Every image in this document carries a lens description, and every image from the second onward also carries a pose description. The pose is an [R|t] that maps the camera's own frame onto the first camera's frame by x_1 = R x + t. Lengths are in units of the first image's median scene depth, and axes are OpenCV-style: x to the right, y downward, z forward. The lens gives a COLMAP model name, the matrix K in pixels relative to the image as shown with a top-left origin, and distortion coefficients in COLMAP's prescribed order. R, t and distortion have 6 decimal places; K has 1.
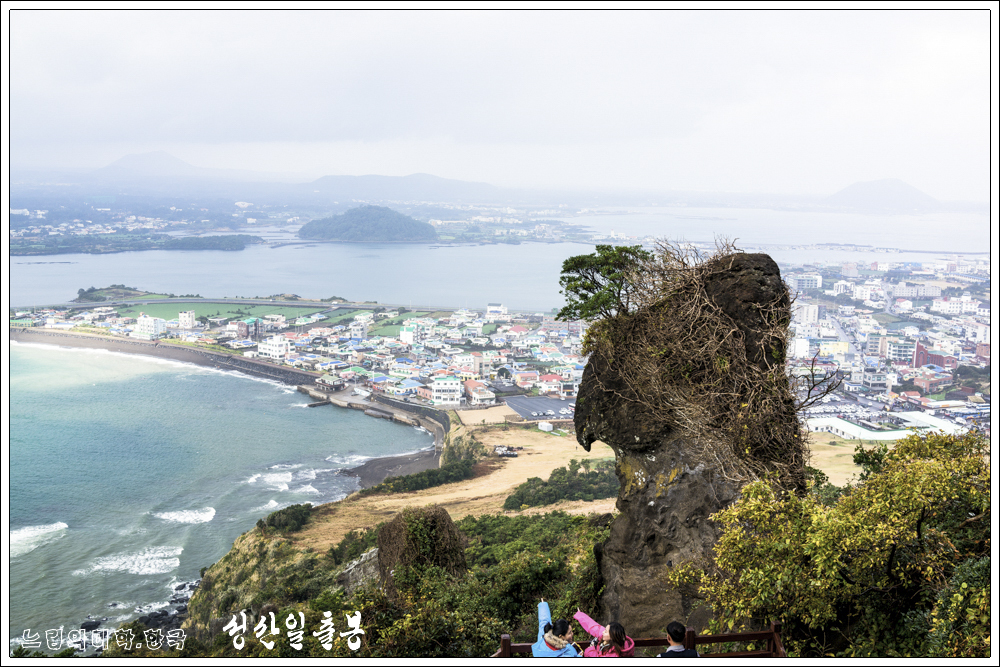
lens RADIAL K [[977.8, 0, 532.6], [0, 977.8, 326.3], [0, 0, 1]] dist [-0.083681, 0.000000]
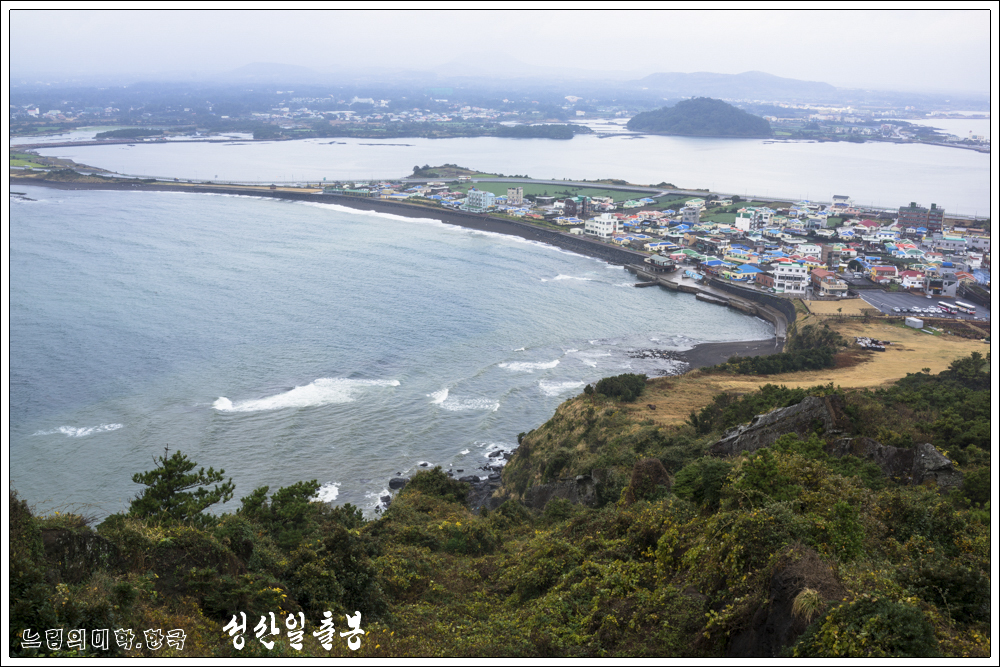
lens RADIAL K [[977.8, 0, 501.2], [0, 977.8, 340.9], [0, 0, 1]] dist [-0.083681, 0.000000]
pose [[0.936545, 0.089449, -0.338943, -0.022302], [-0.050711, 0.991297, 0.121489, 0.020827], [0.346860, -0.096591, 0.932930, 0.058524]]
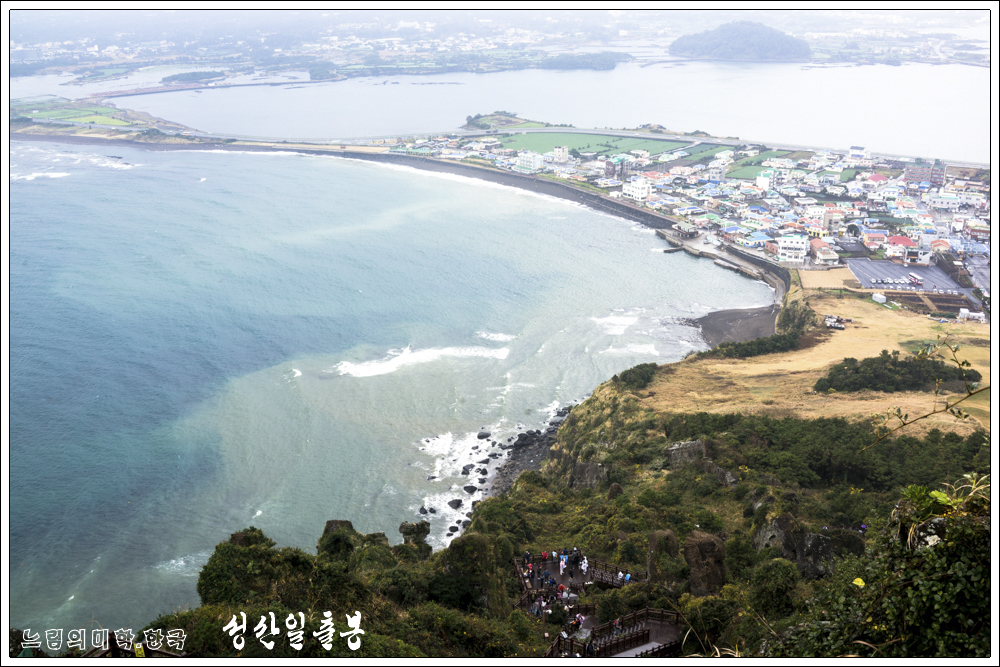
lens RADIAL K [[977.8, 0, 496.9], [0, 977.8, 349.0], [0, 0, 1]] dist [-0.083681, 0.000000]
pose [[0.919391, 0.110700, -0.377445, 0.019619], [-0.024899, 0.974035, 0.225023, -0.041451], [0.392555, -0.197487, 0.898276, -0.072228]]
